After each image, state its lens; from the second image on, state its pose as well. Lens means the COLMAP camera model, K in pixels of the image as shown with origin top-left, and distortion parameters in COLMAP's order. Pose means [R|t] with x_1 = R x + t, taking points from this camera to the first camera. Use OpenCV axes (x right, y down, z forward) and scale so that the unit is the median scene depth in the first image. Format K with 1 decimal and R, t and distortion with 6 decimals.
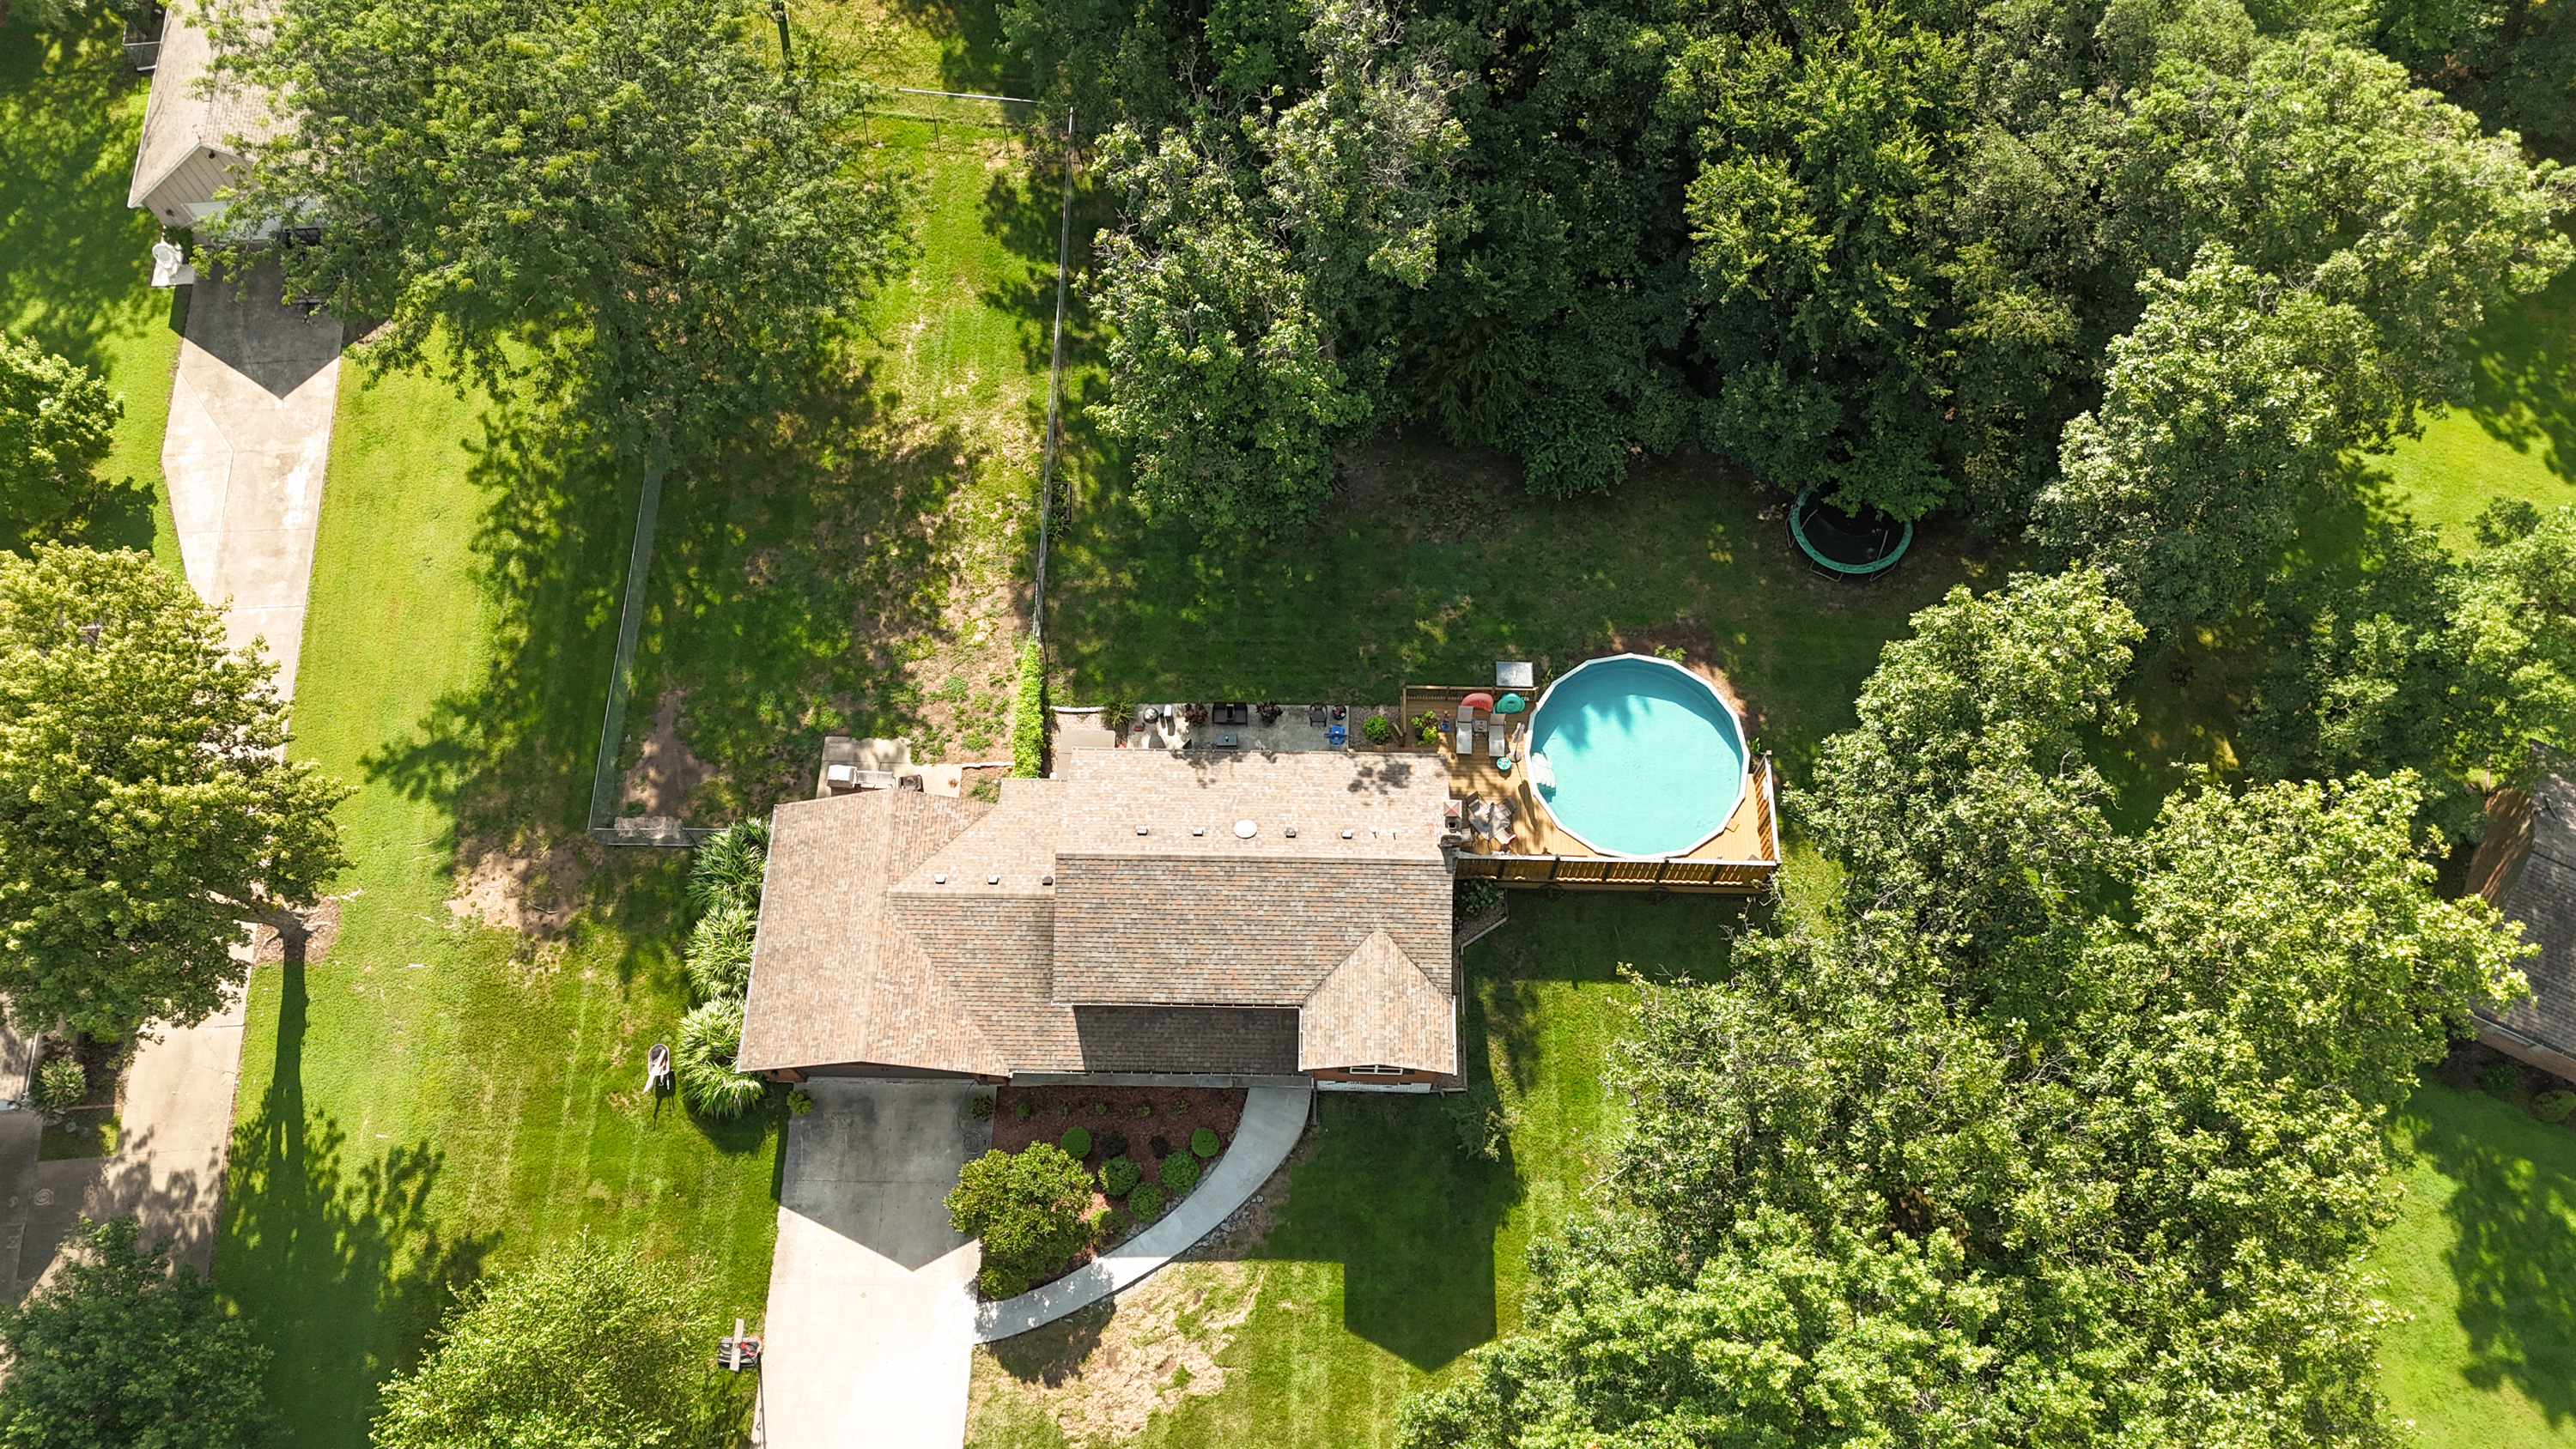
lens RADIAL K [[1916.7, 0, 1273.8], [0, 1916.7, 733.5], [0, 0, 1]] dist [0.071133, -0.062629]
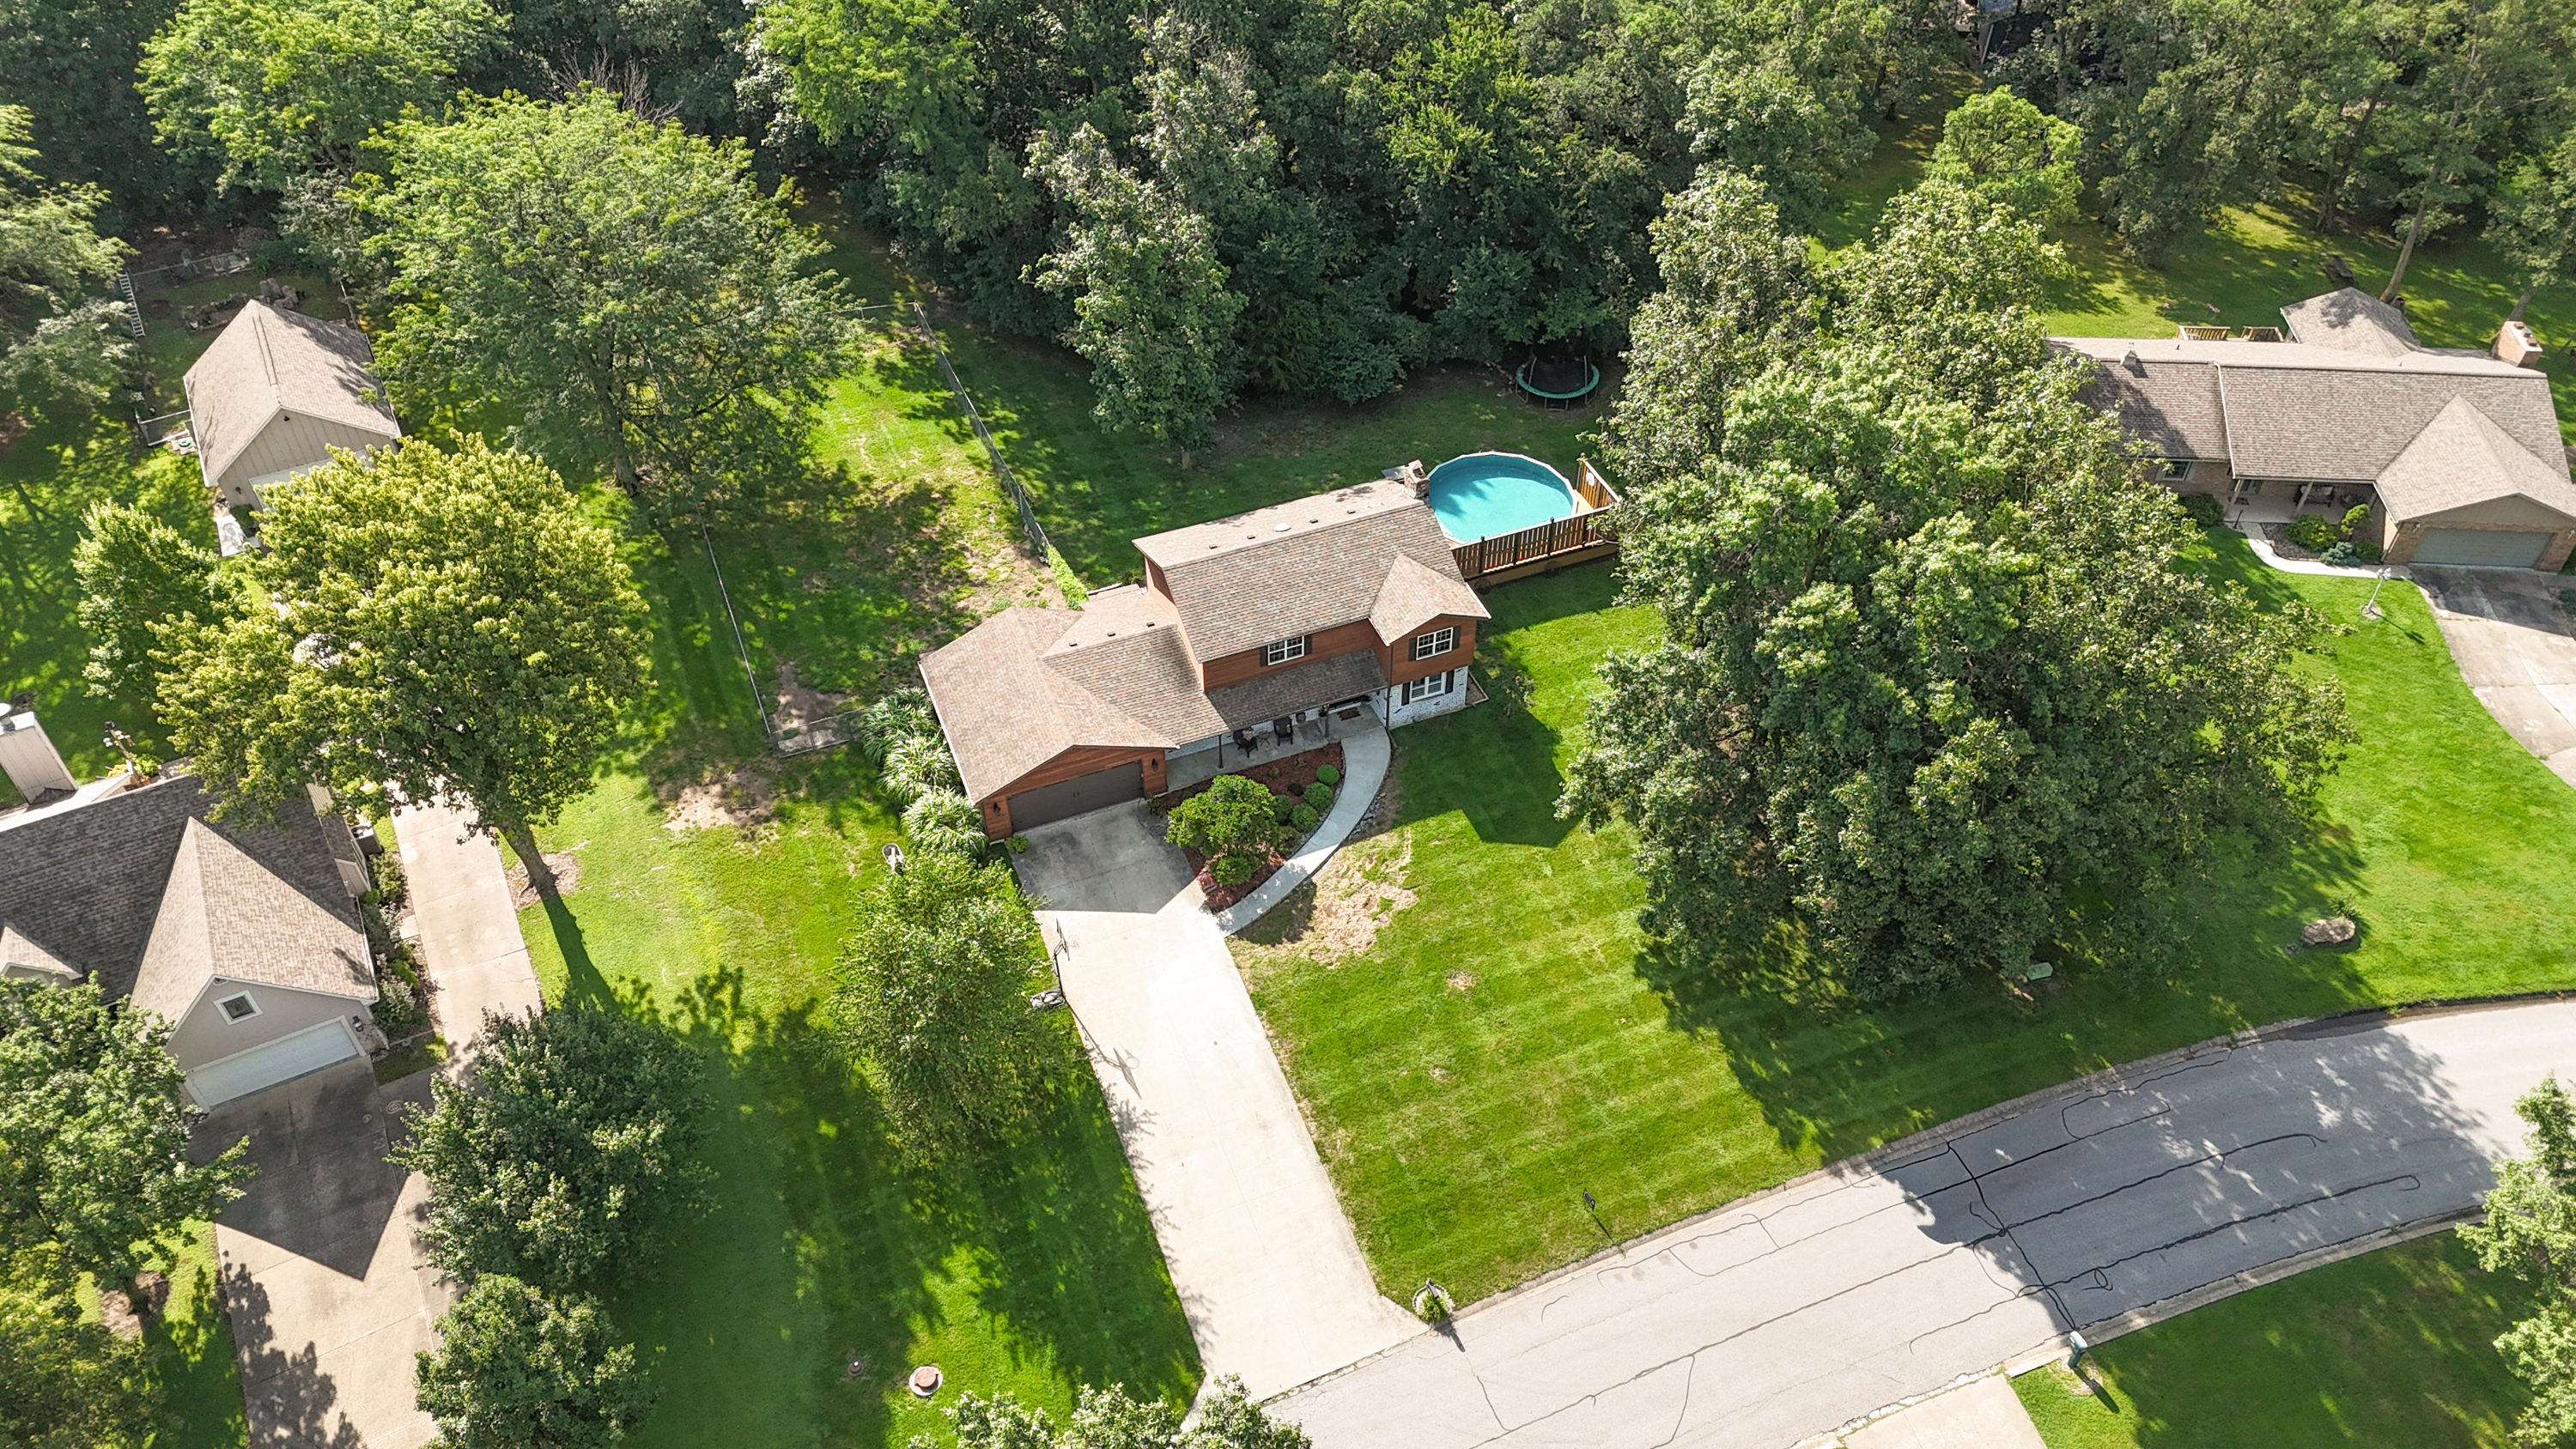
lens RADIAL K [[1879.9, 0, 1288.0], [0, 1879.9, 724.5], [0, 0, 1]] dist [0.122627, -0.171028]
pose [[0.920242, -0.268619, 0.284604, -0.410449], [0.355384, 0.878133, -0.320288, 0.576020], [-0.163884, 0.395886, 0.903557, -0.163461]]
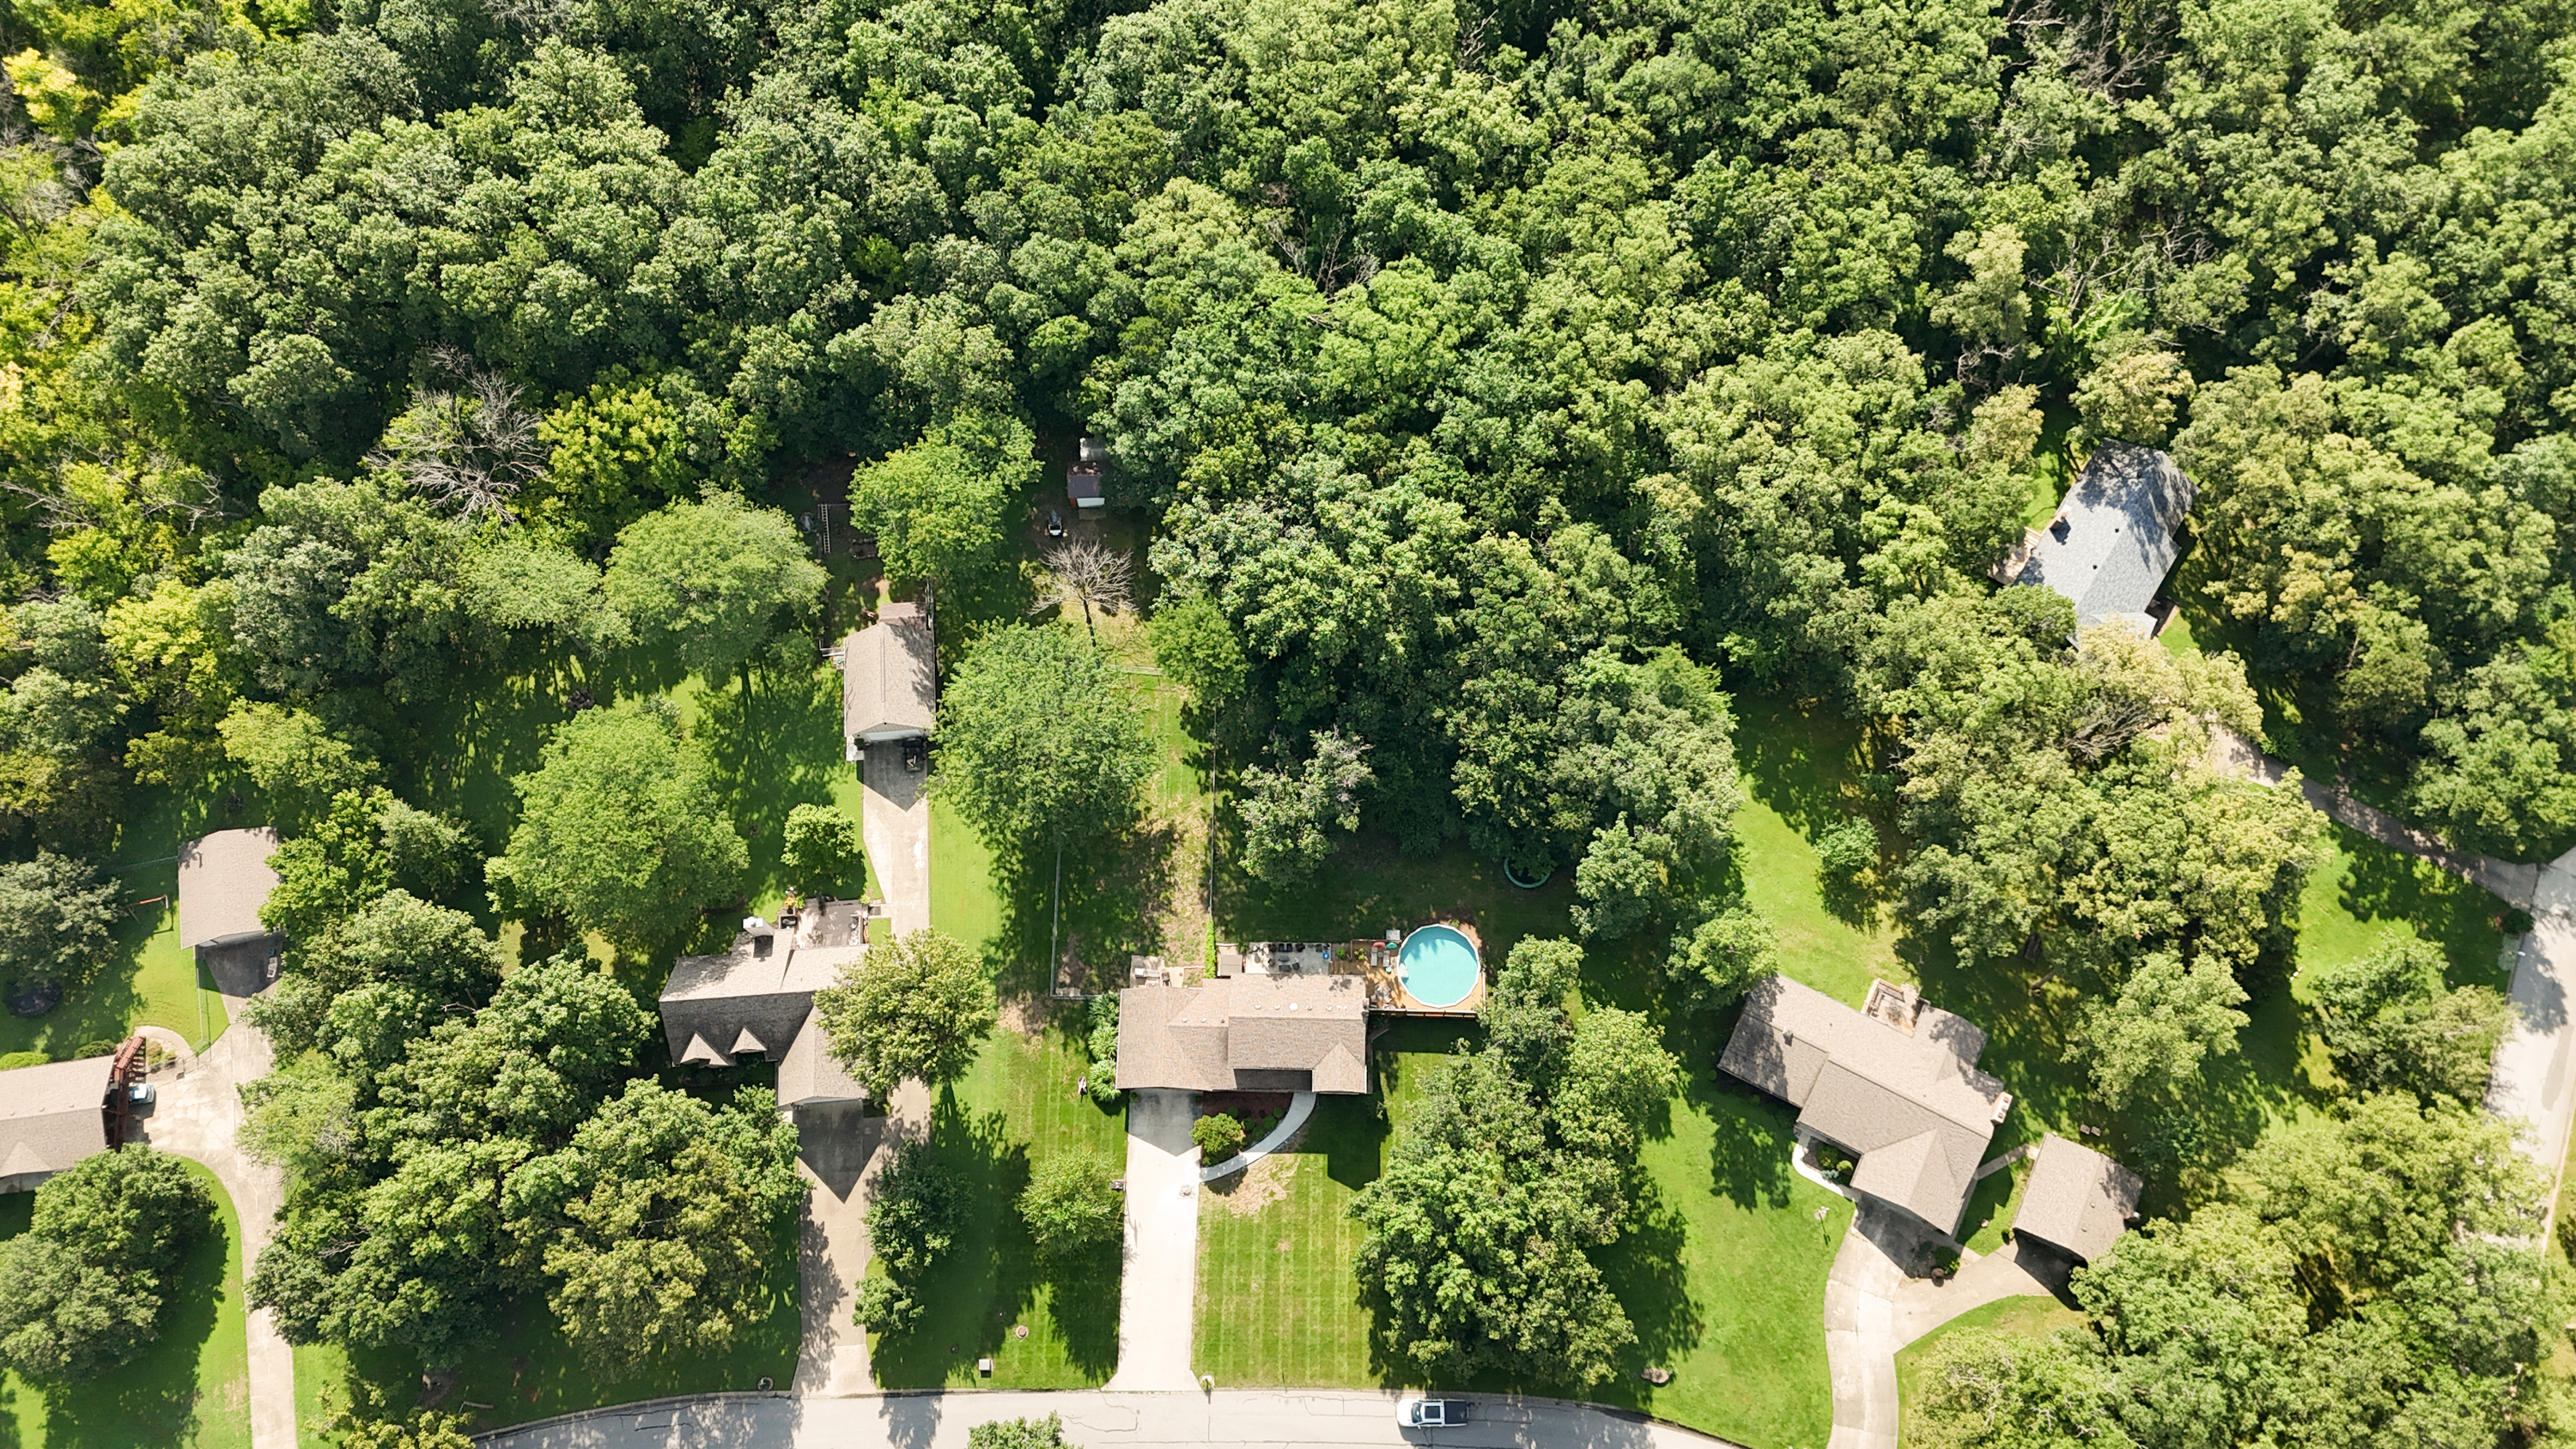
lens RADIAL K [[1913.3, 0, 1272.3], [0, 1913.3, 723.8], [0, 0, 1]] dist [0.073656, -0.070989]
pose [[0.999999, 0.001062, 0.000916, -0.046892], [-0.001121, 0.997774, 0.066671, -0.532235], [-0.000844, -0.066672, 0.997775, -1.733396]]
